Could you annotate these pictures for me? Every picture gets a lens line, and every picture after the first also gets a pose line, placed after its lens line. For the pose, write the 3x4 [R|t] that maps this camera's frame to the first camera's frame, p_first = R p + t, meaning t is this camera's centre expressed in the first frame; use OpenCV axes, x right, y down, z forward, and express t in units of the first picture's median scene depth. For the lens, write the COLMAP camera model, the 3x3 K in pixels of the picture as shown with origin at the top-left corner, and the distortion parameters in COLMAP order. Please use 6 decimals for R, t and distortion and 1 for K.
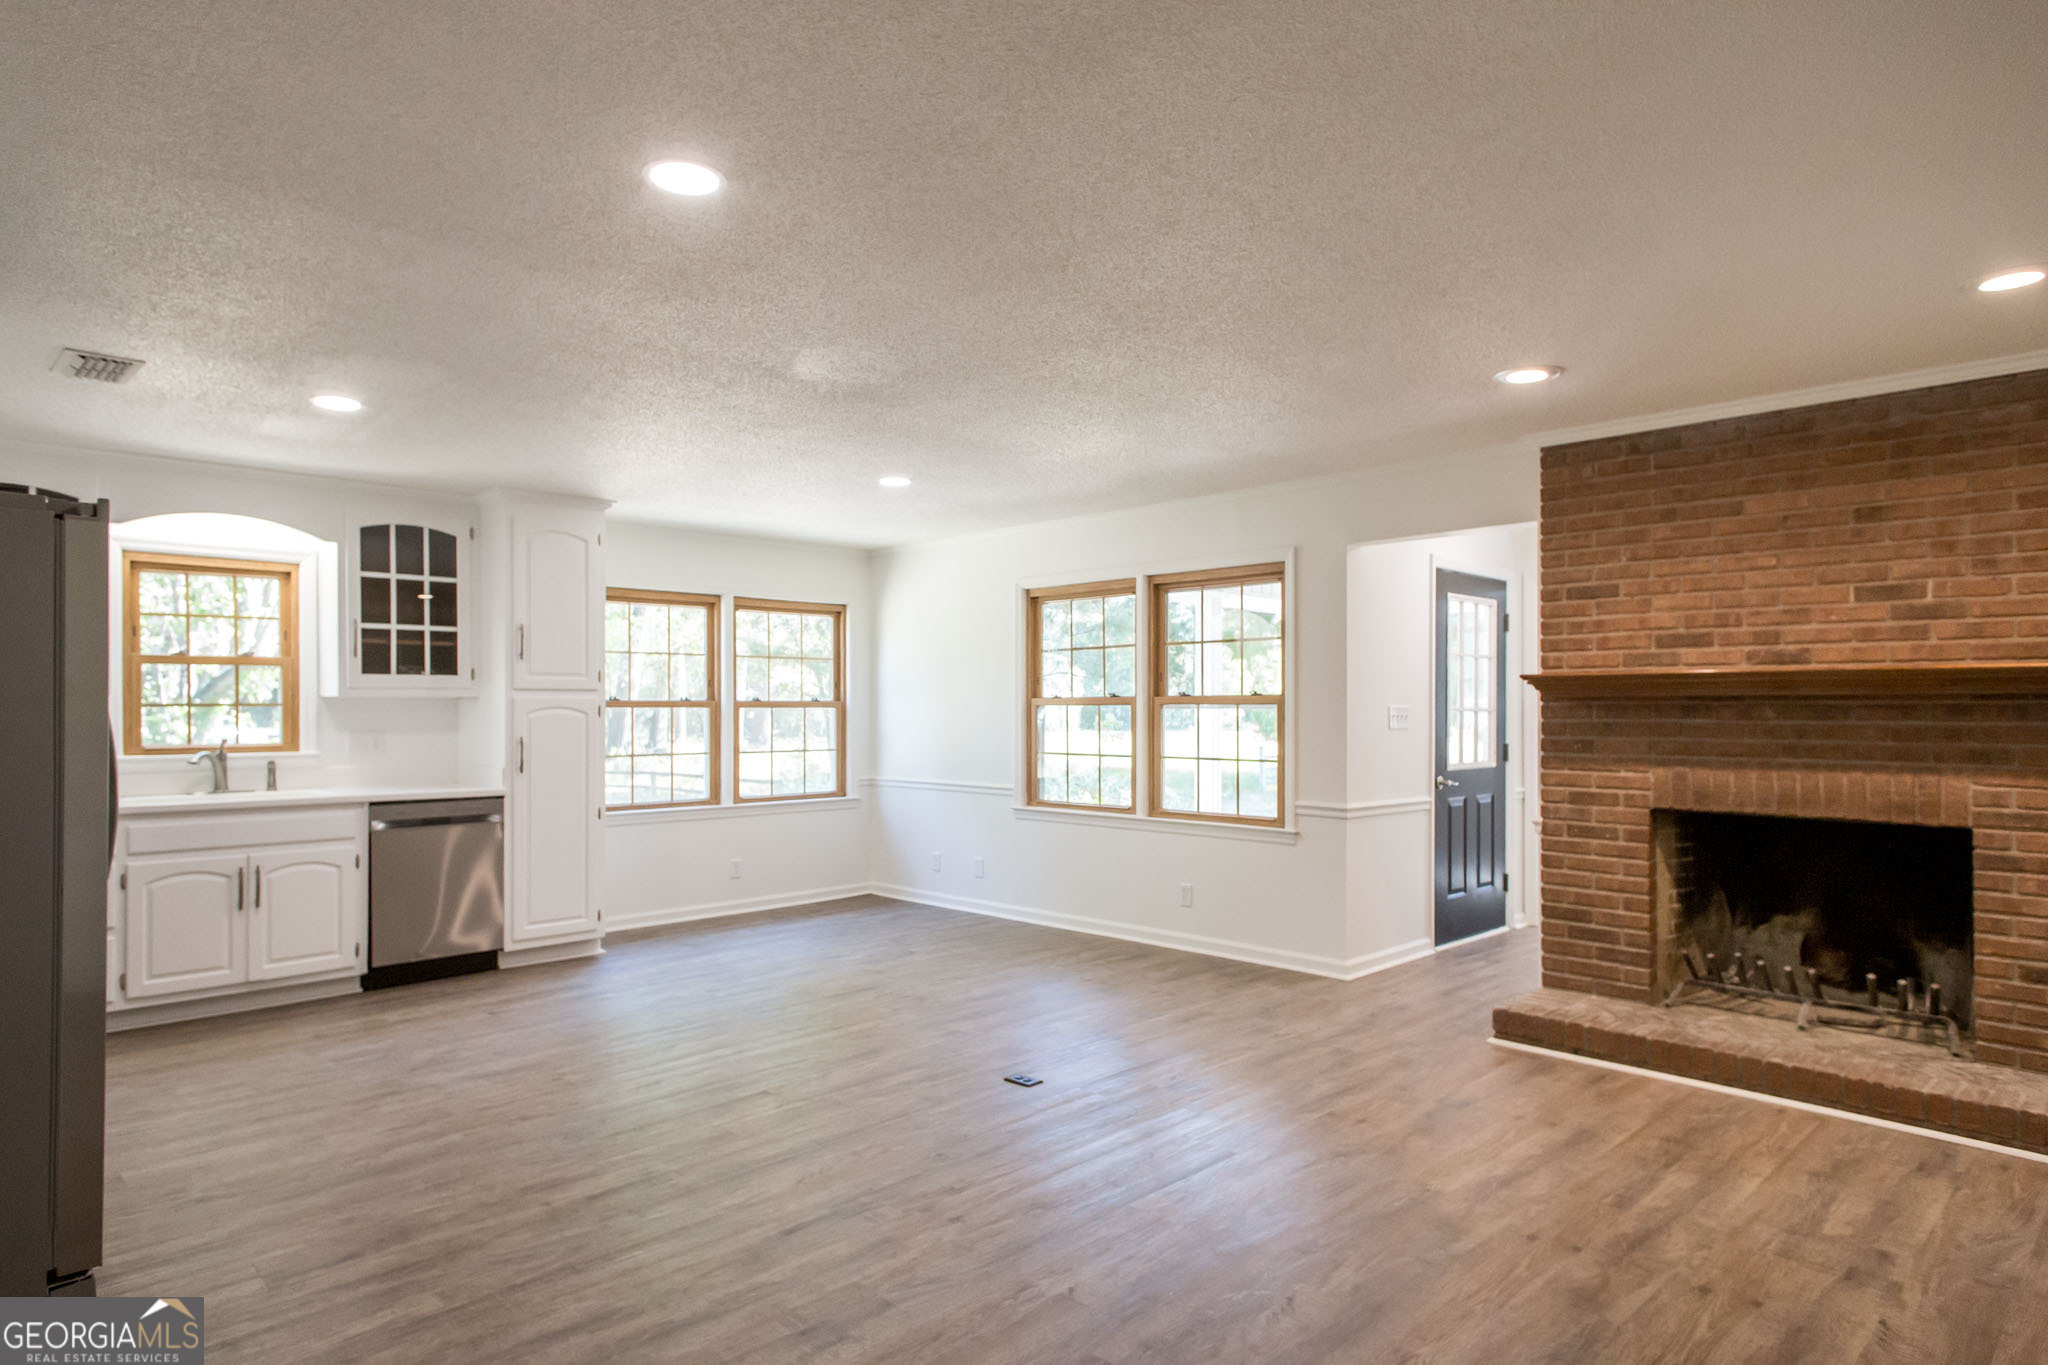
lens RADIAL K [[1156.8, 0, 1030.9], [0, 1156.8, 696.4], [0, 0, 1]] dist [0.023483, -0.005101]
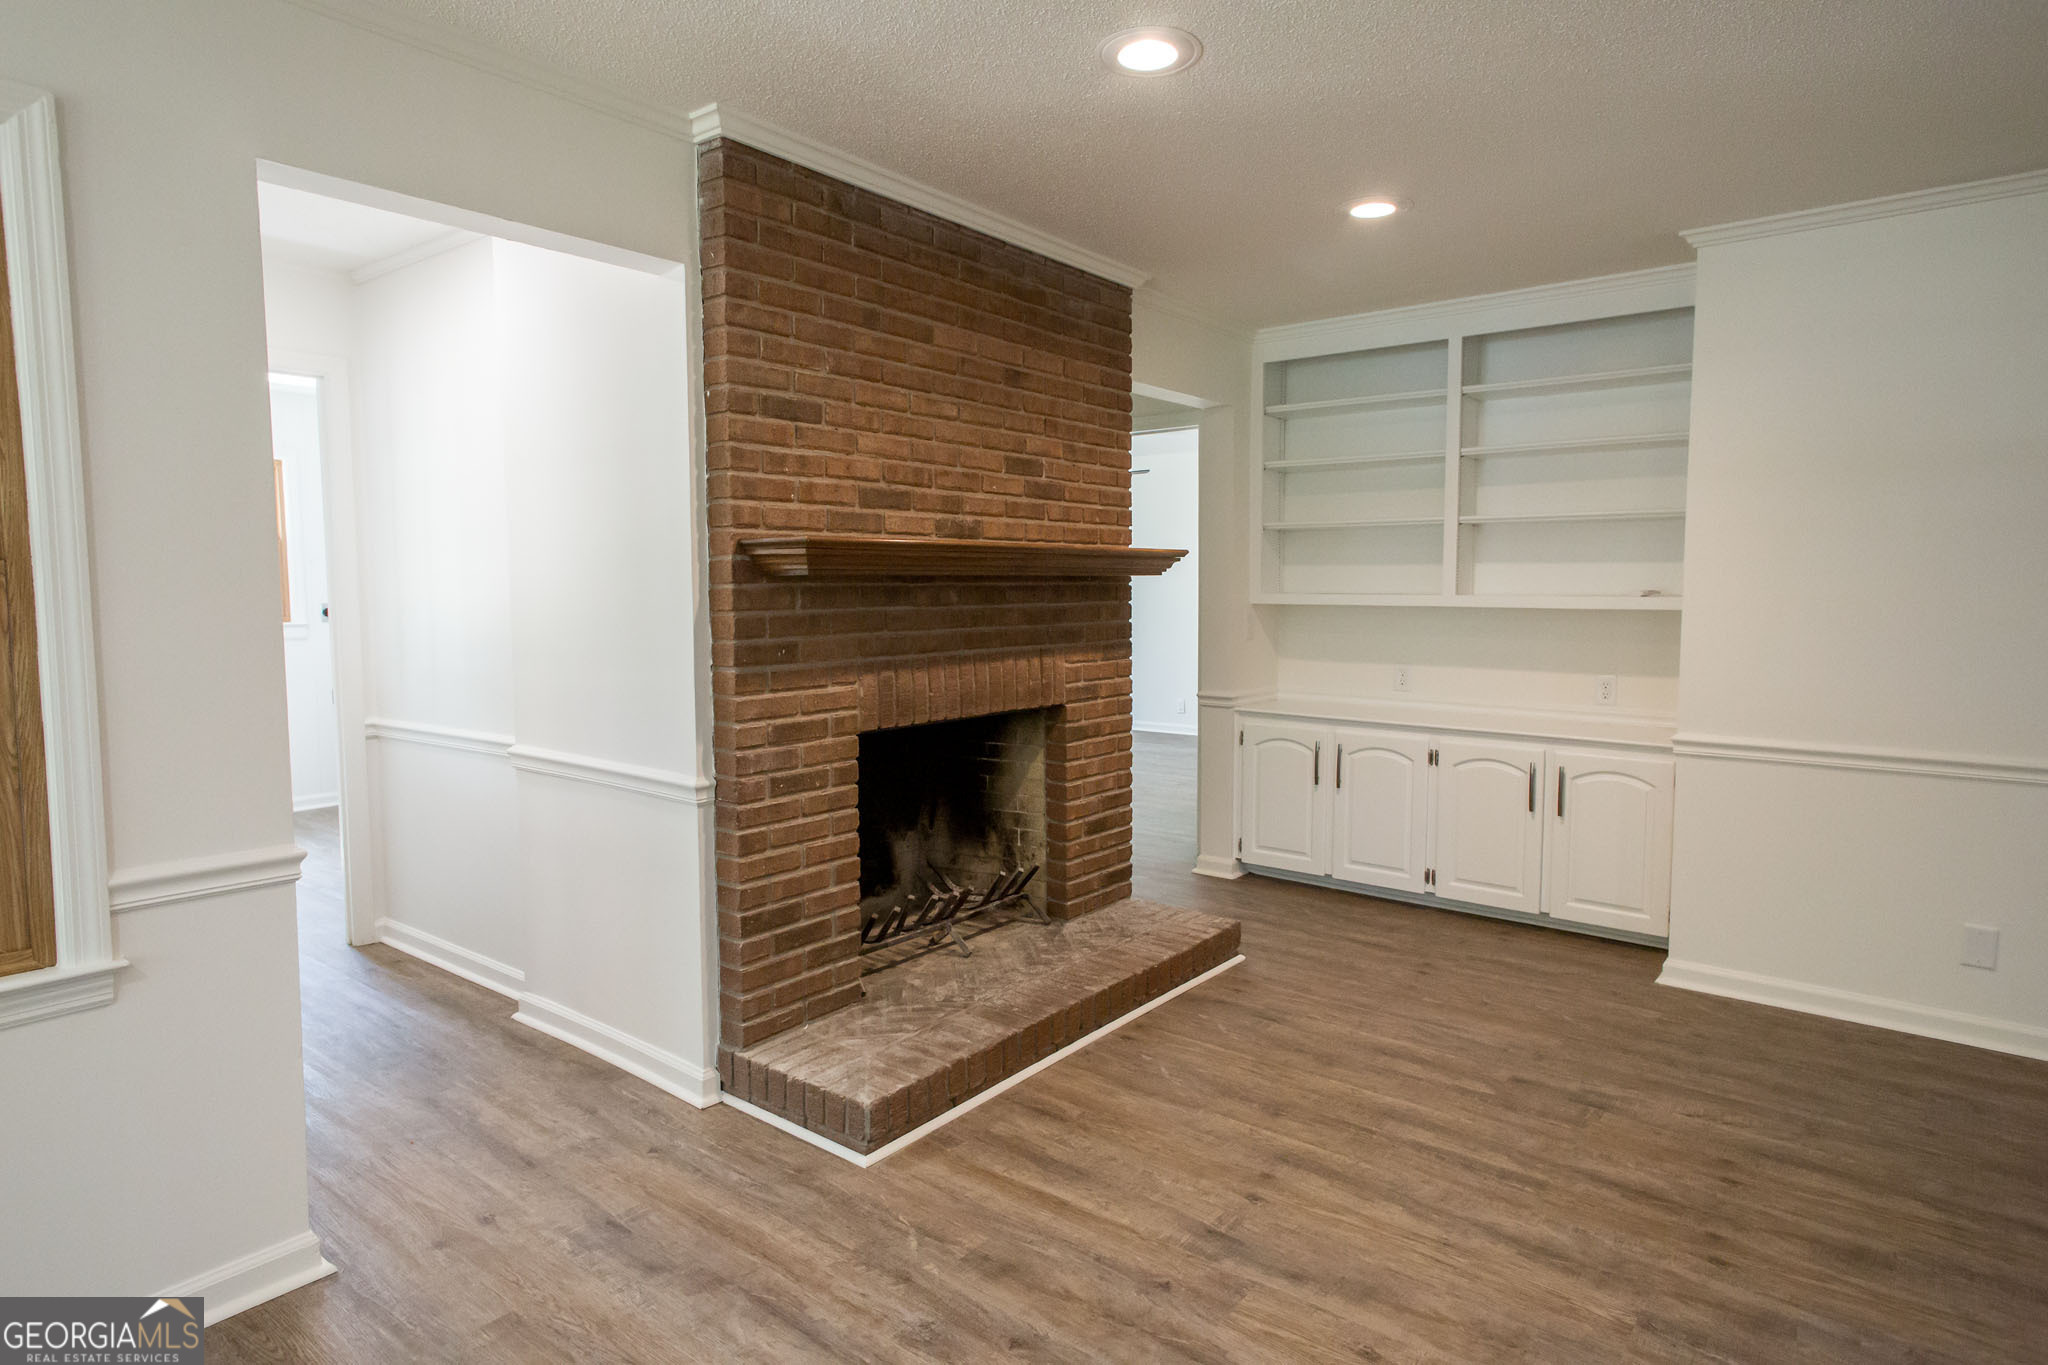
lens RADIAL K [[1156.8, 0, 951.4], [0, 1156.8, 666.9], [0, 0, 1]] dist [0.023483, -0.005101]
pose [[-0.116873, -0.074994, 0.990311, -0.176207], [-0.008829, 0.997184, 0.074473, 0.002643], [-0.993108, -0.000040, -0.117206, 1.051046]]
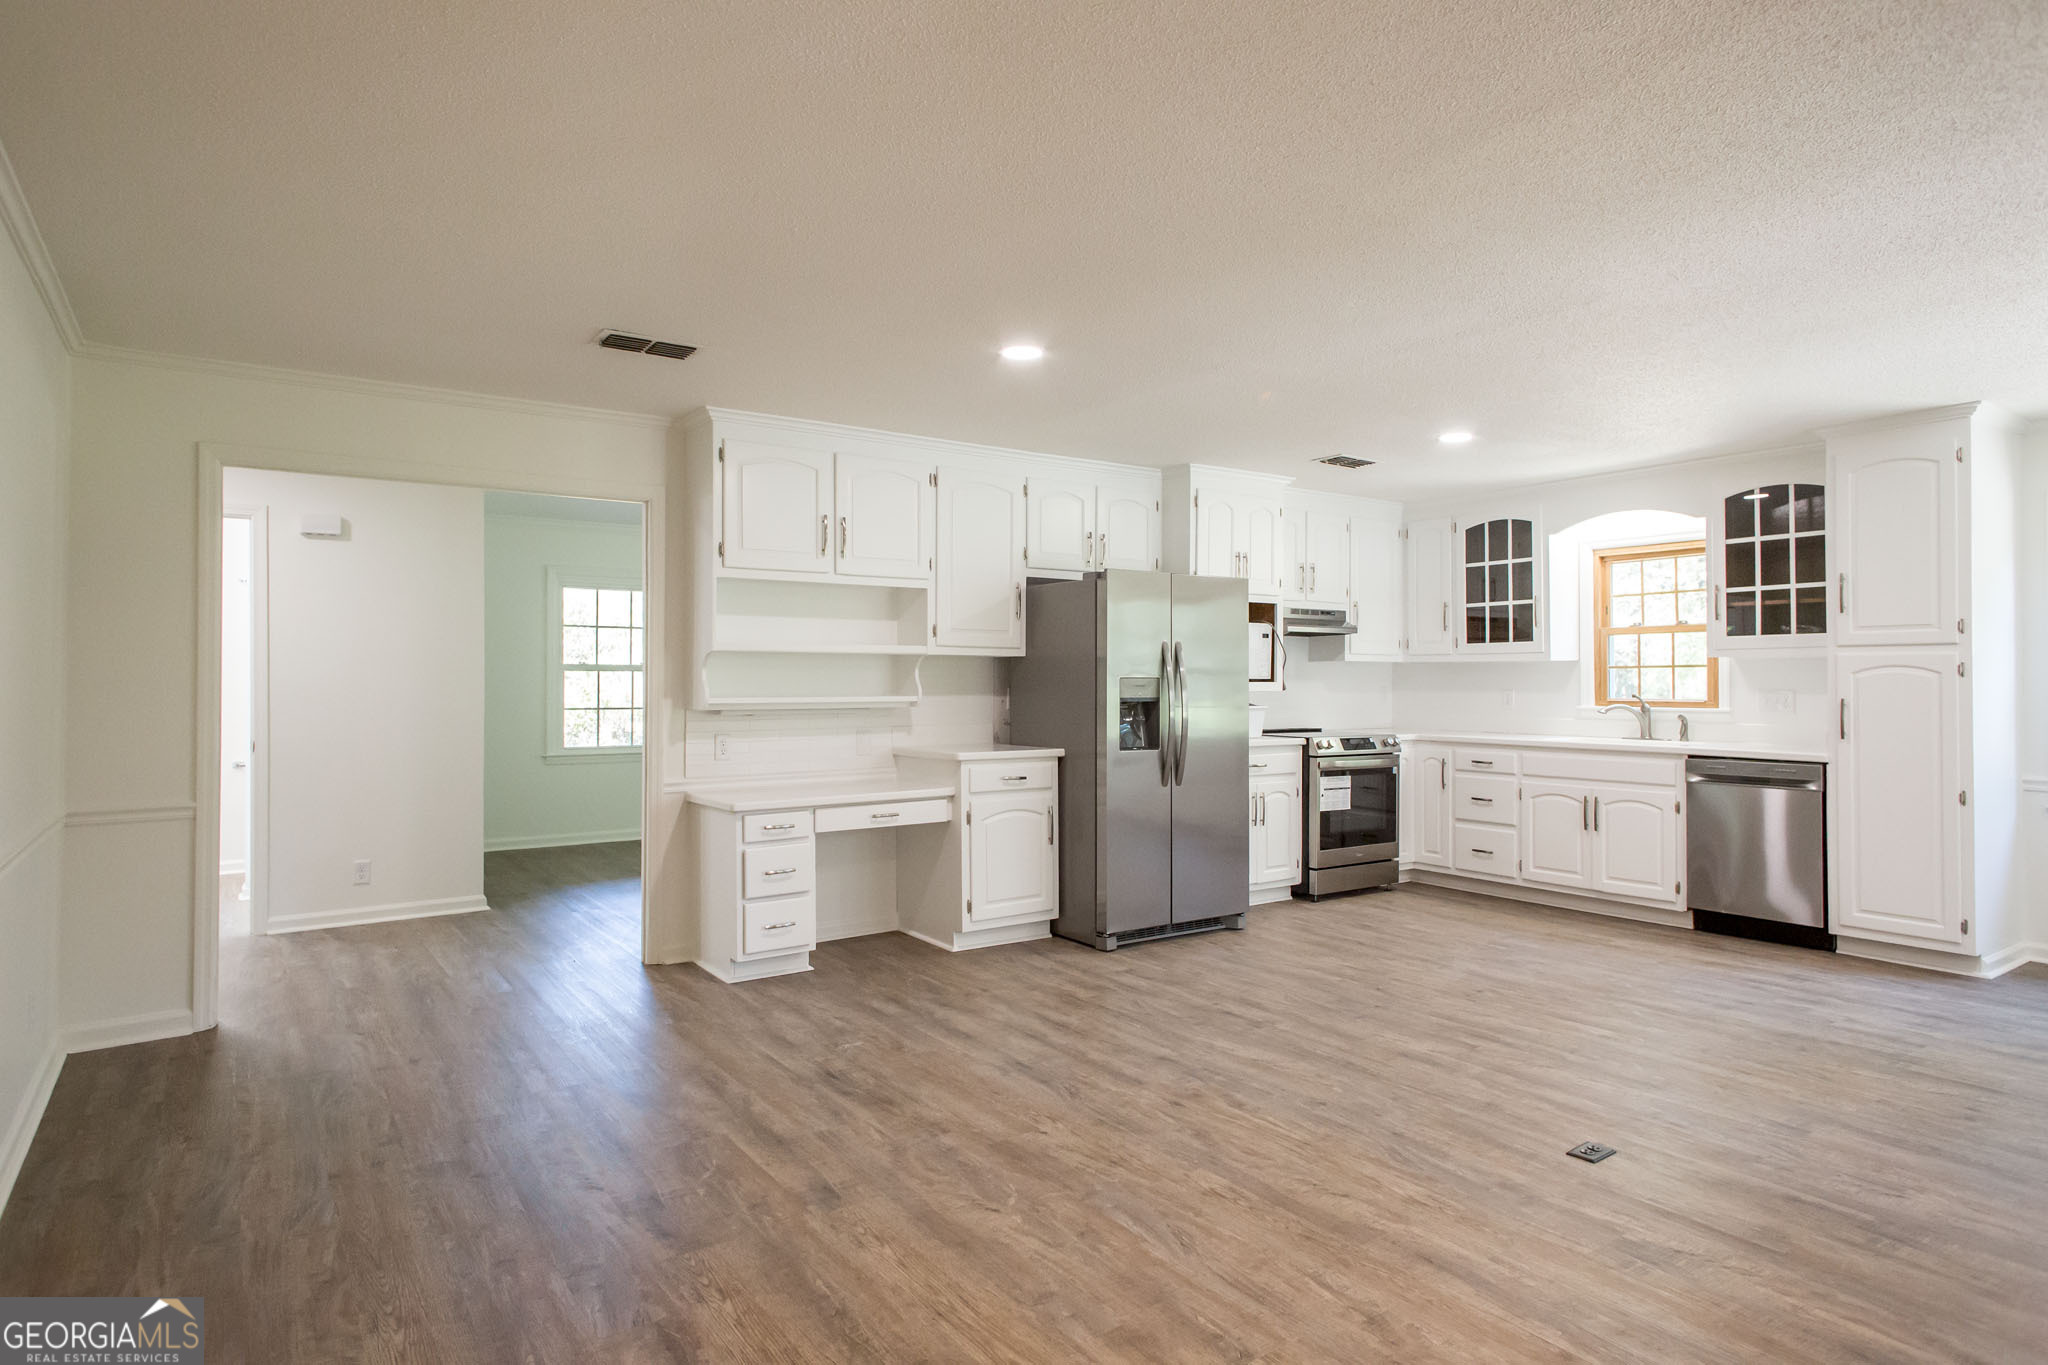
lens RADIAL K [[1156.8, 0, 1028.4], [0, 1156.8, 672.4], [0, 0, 1]] dist [0.023483, -0.005101]
pose [[-0.174555, -0.005376, -0.984633, 0.747420], [0.015769, 0.999842, -0.008254, 0.015900], [0.984521, -0.016967, -0.174443, 0.714384]]
